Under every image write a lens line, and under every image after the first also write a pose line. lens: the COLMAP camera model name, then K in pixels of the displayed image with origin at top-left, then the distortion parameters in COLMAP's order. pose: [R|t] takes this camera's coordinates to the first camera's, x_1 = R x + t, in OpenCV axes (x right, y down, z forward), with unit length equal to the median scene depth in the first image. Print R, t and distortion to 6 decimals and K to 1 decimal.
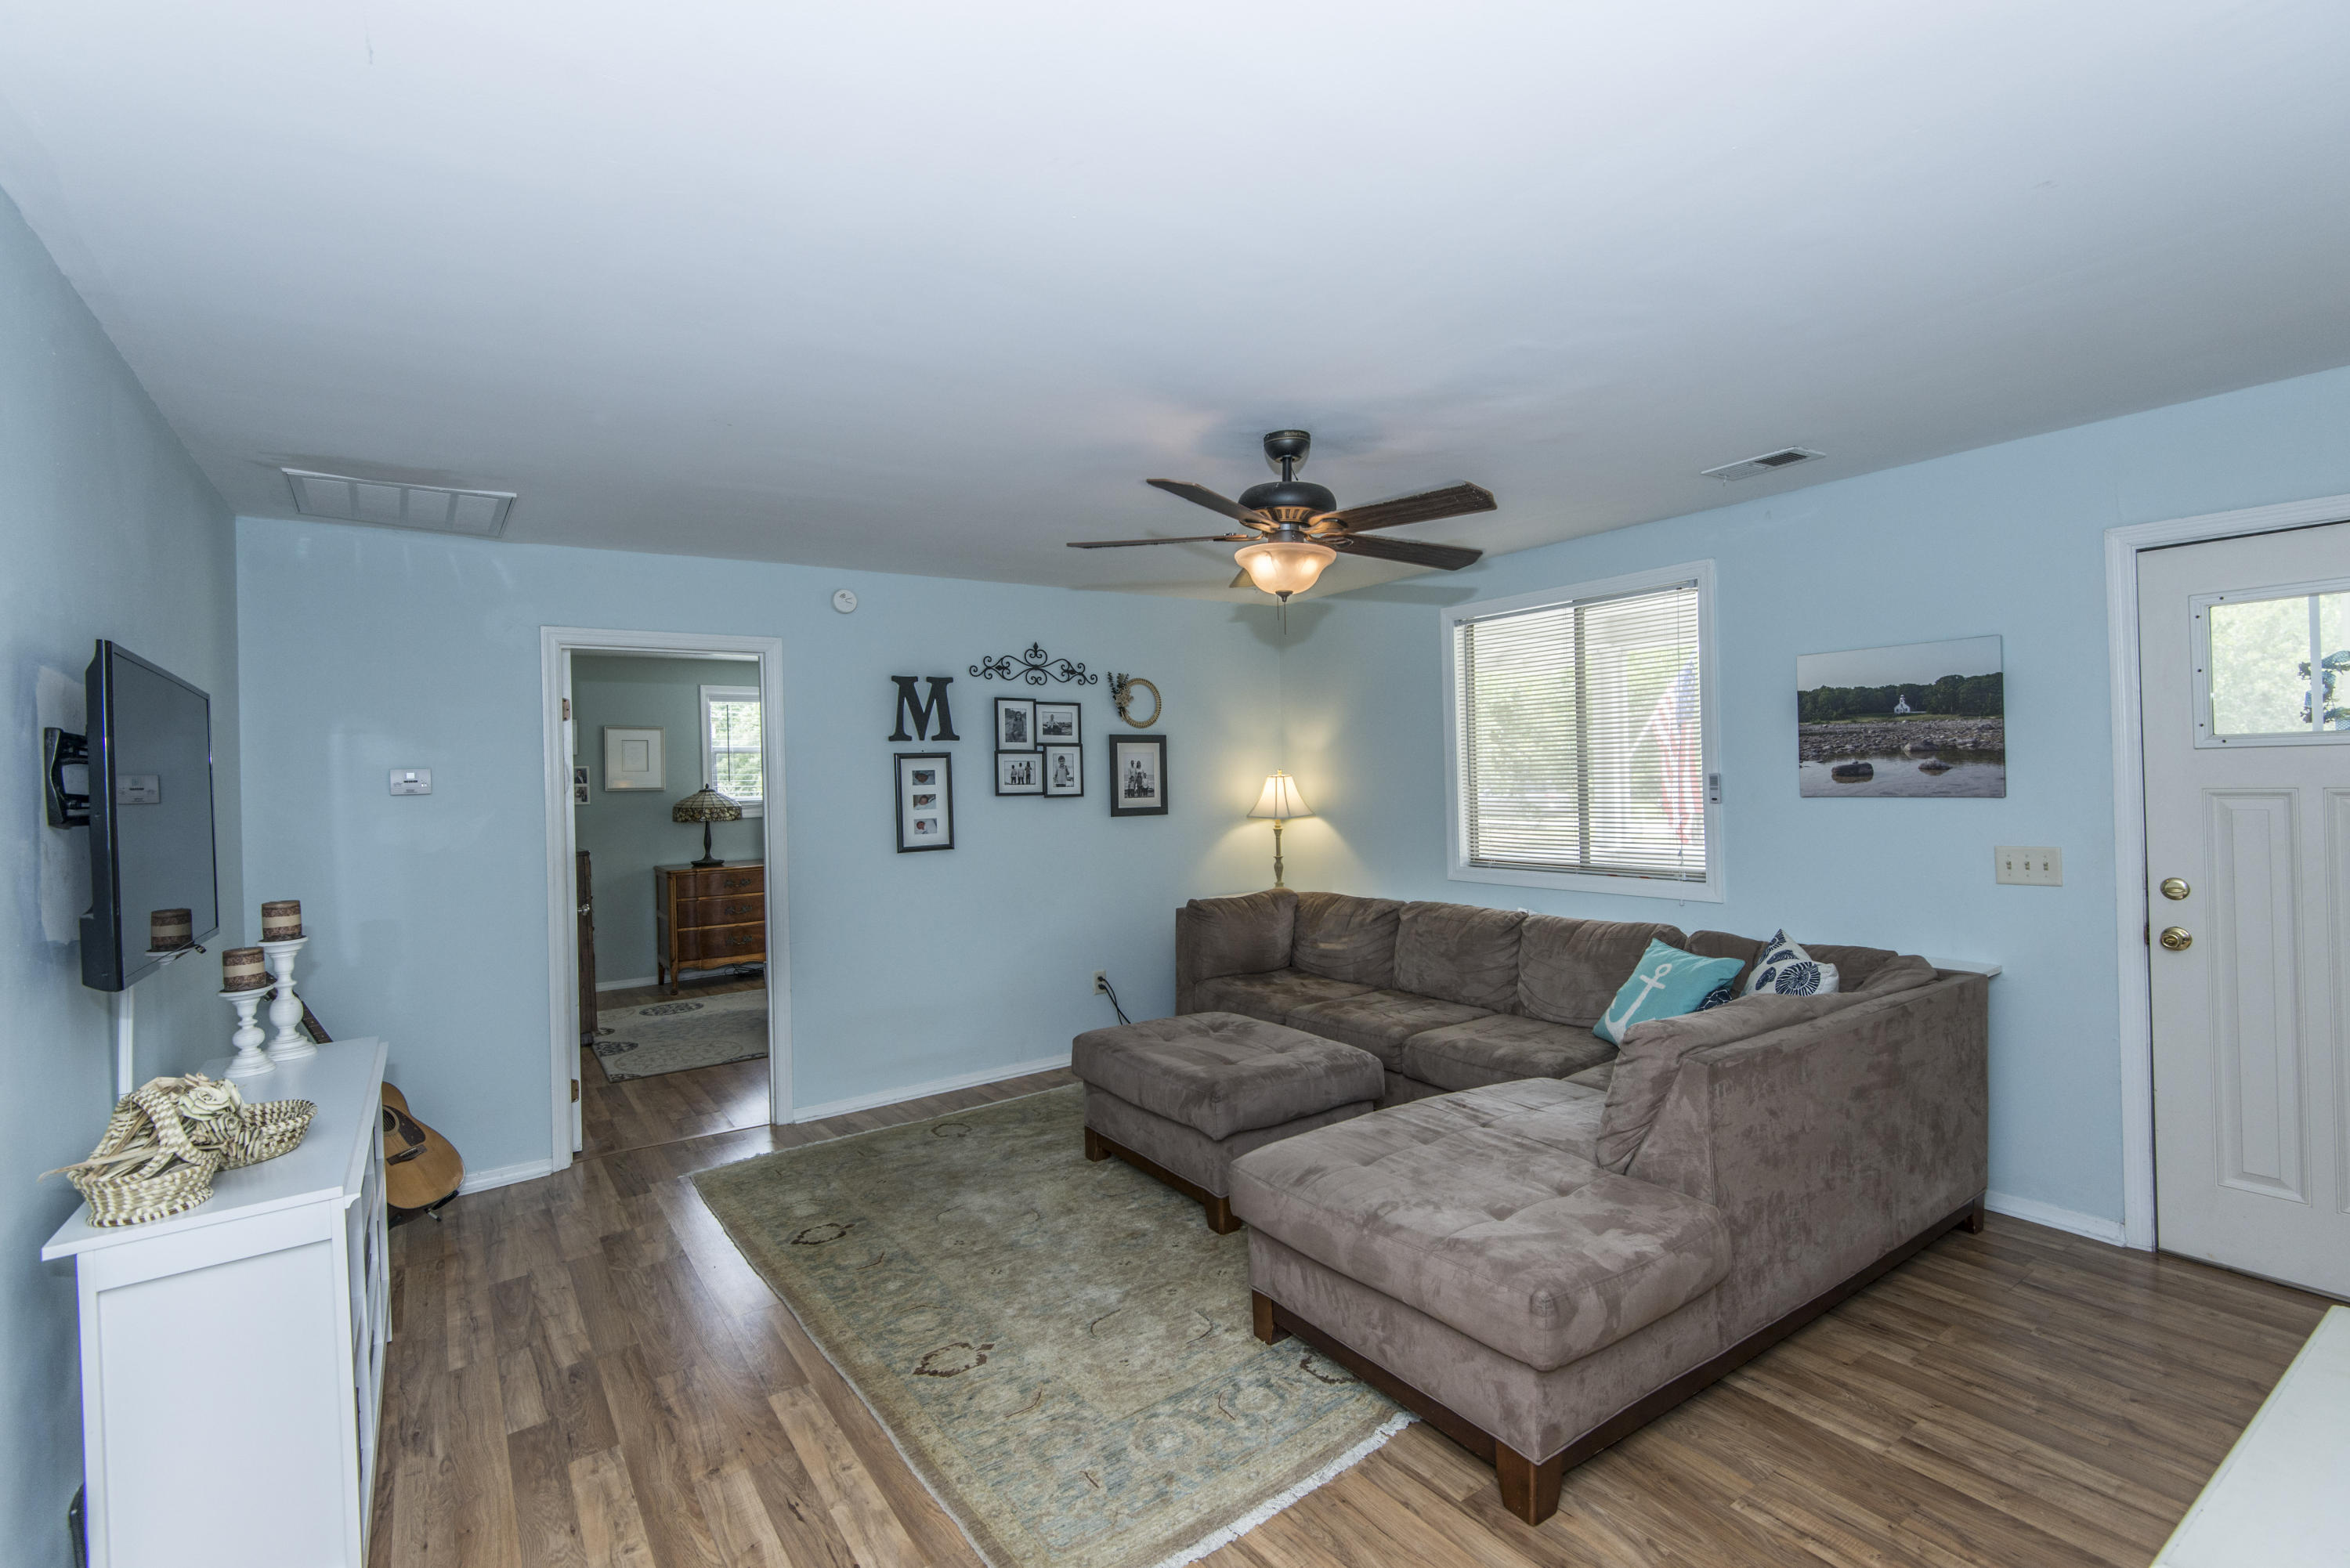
lens RADIAL K [[1059.1, 0, 1183.4], [0, 1059.1, 776.5], [0, 0, 1]] dist [0.037420, -0.022432]
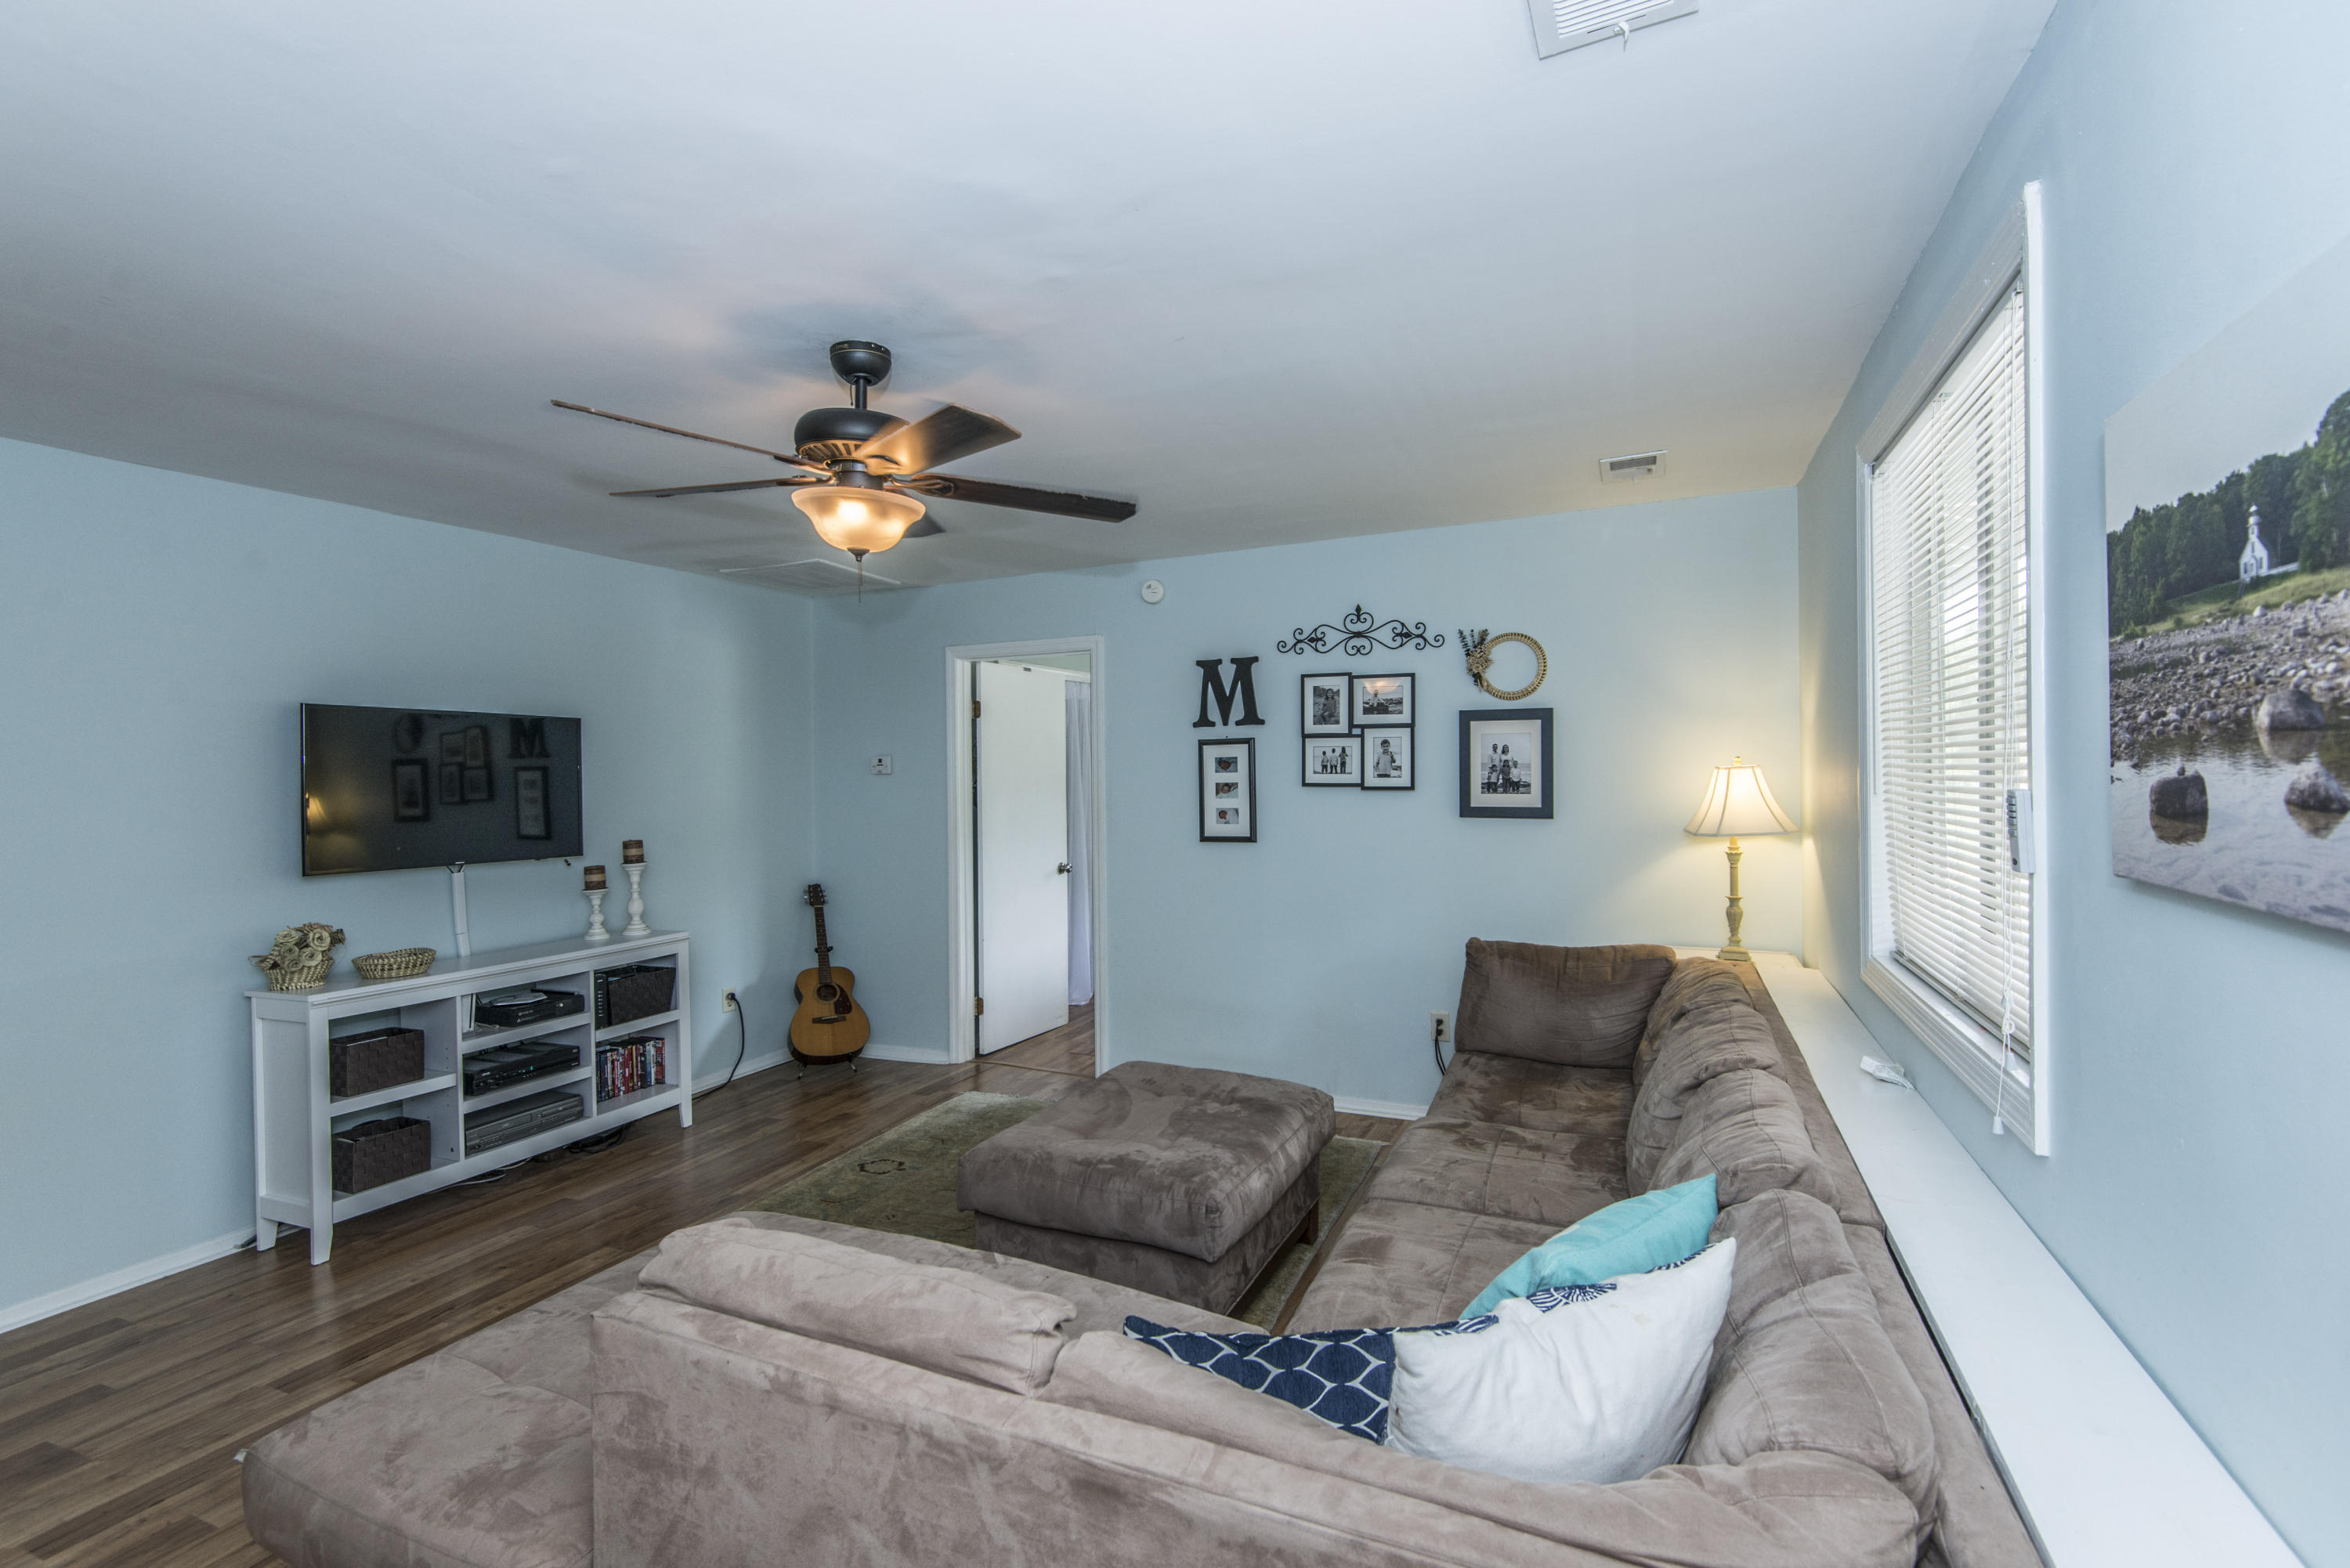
lens RADIAL K [[1059.1, 0, 1183.4], [0, 1059.1, 776.5], [0, 0, 1]] dist [0.037420, -0.022432]
pose [[0.512165, 0.023042, -0.858578, 0.605381], [0.000436, 0.999633, 0.027088, -0.015746], [0.858887, -0.014248, 0.511967, 0.529709]]
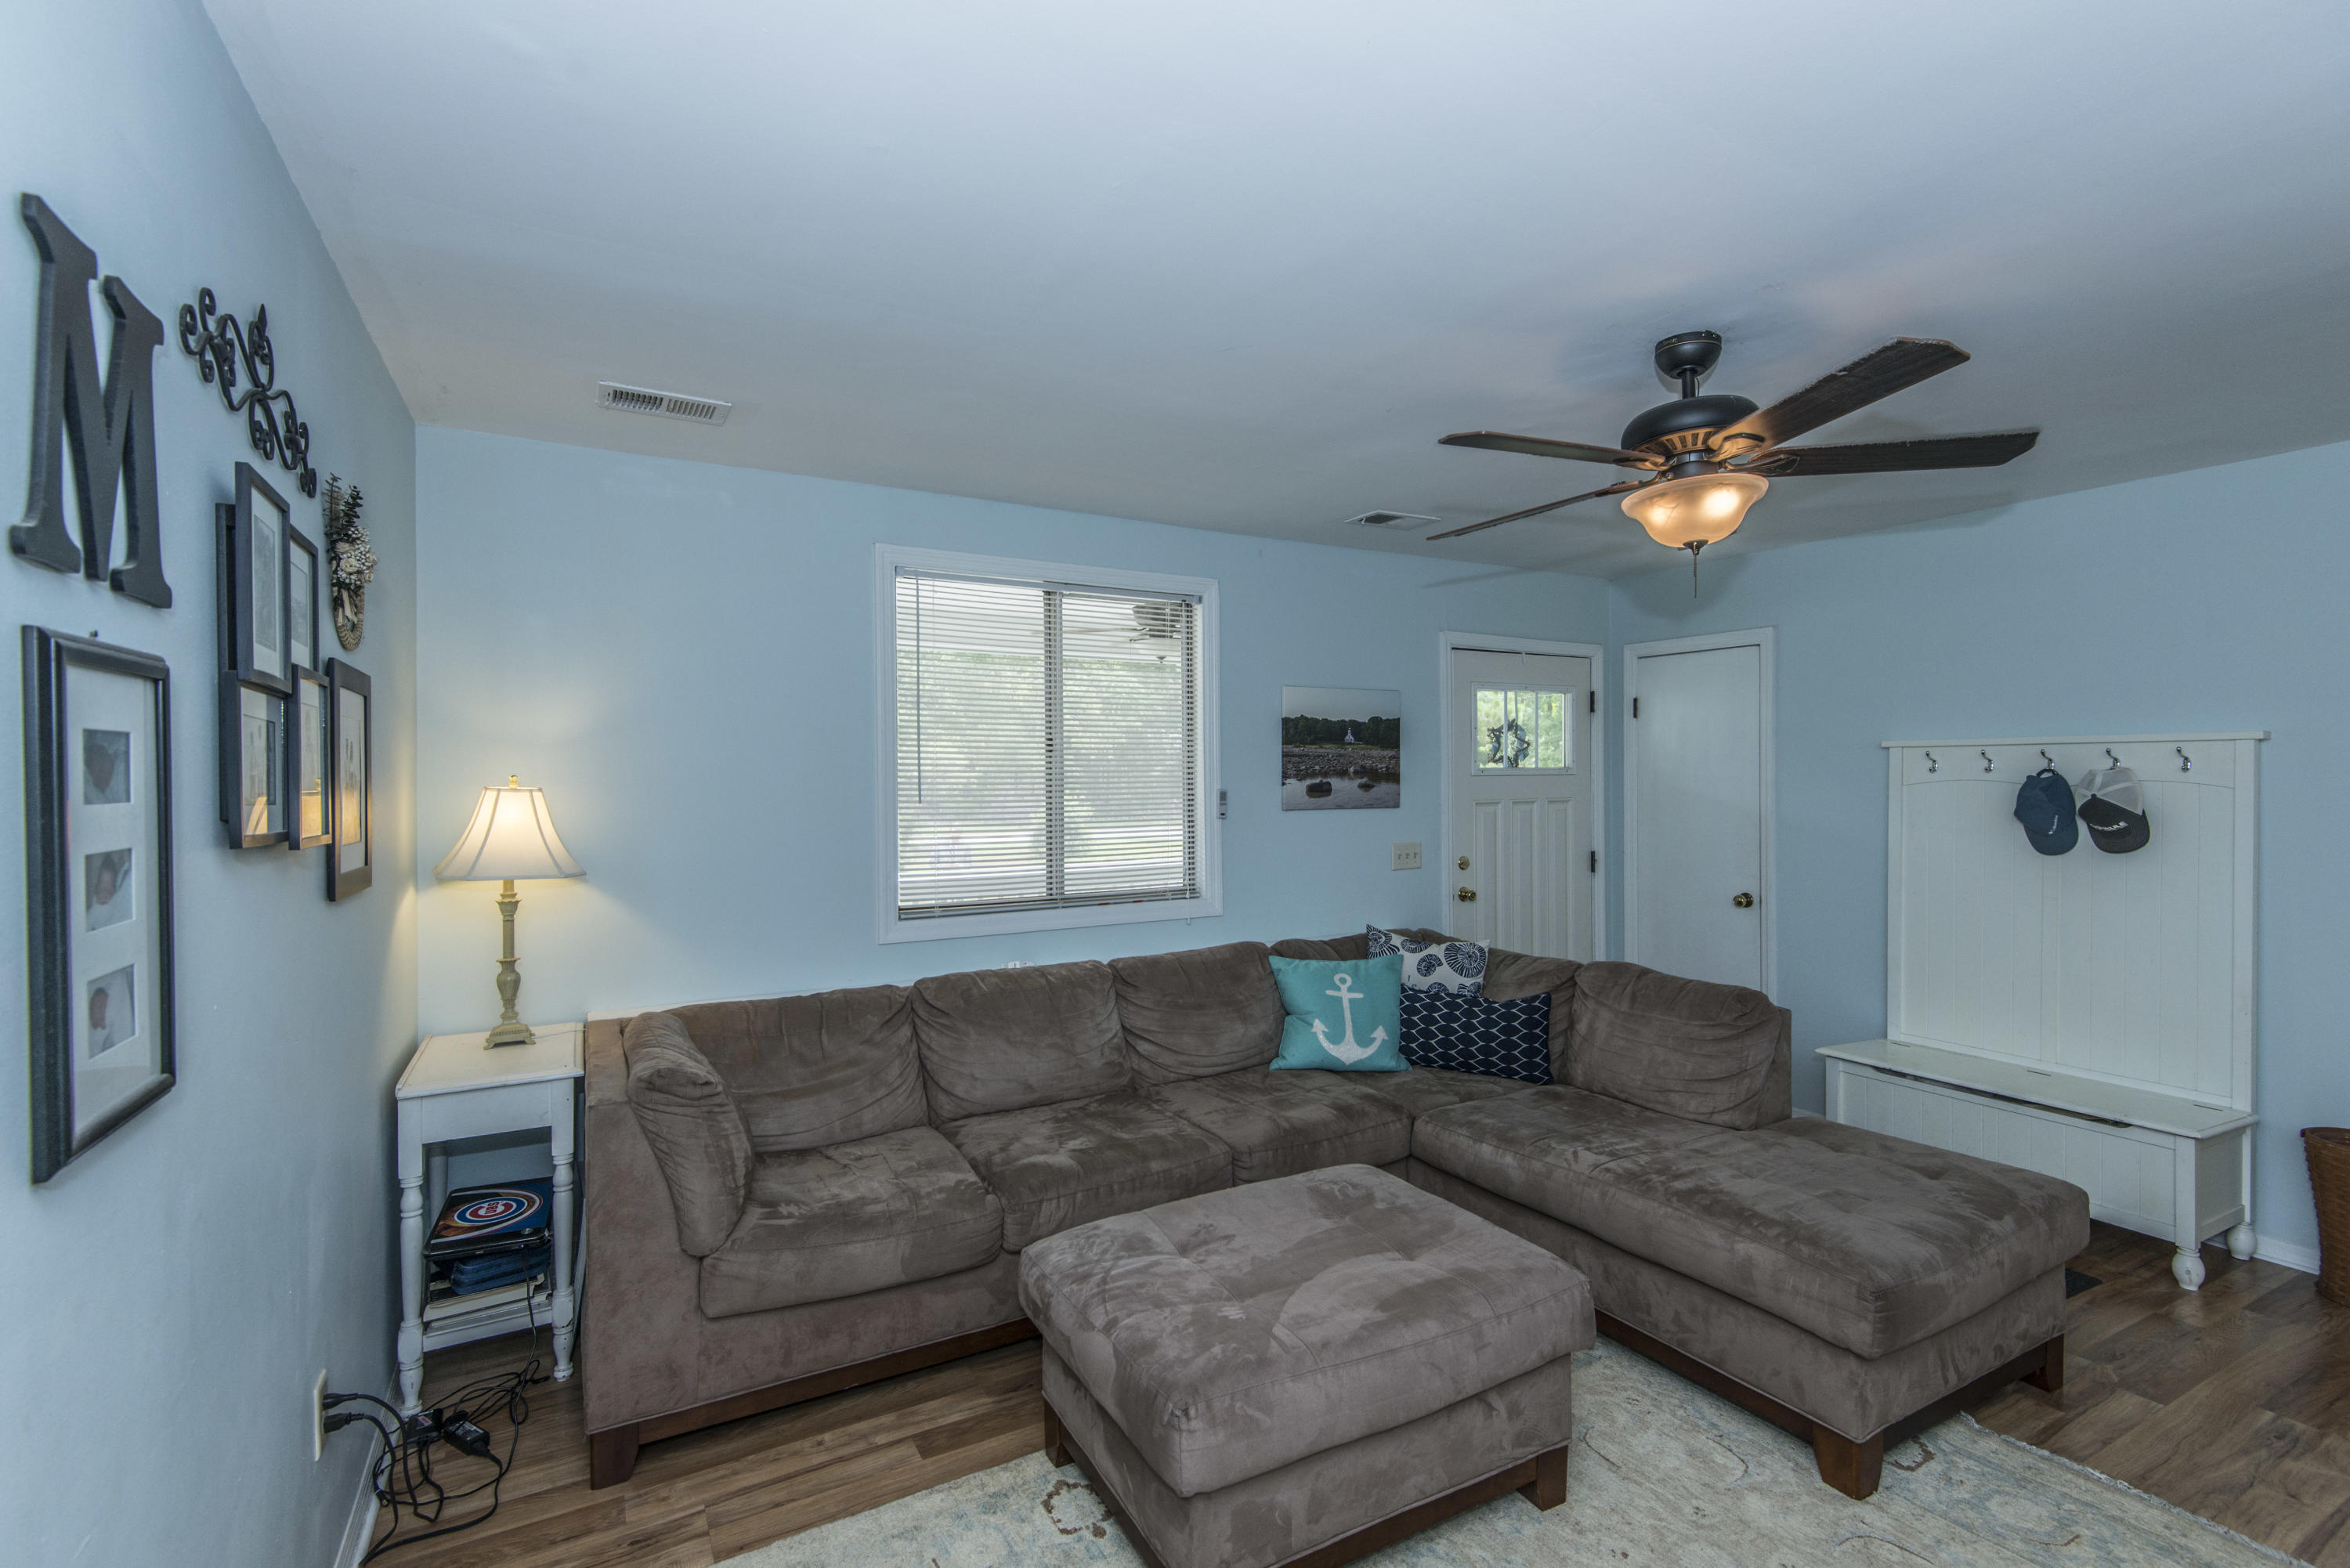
lens RADIAL K [[1059.1, 0, 1183.4], [0, 1059.1, 776.5], [0, 0, 1]] dist [0.037420, -0.022432]
pose [[0.107240, 0.027911, 0.993841, -0.472328], [0.006421, 0.999566, -0.028764, 0.012664], [-0.994212, 0.009466, 0.107014, 0.848256]]
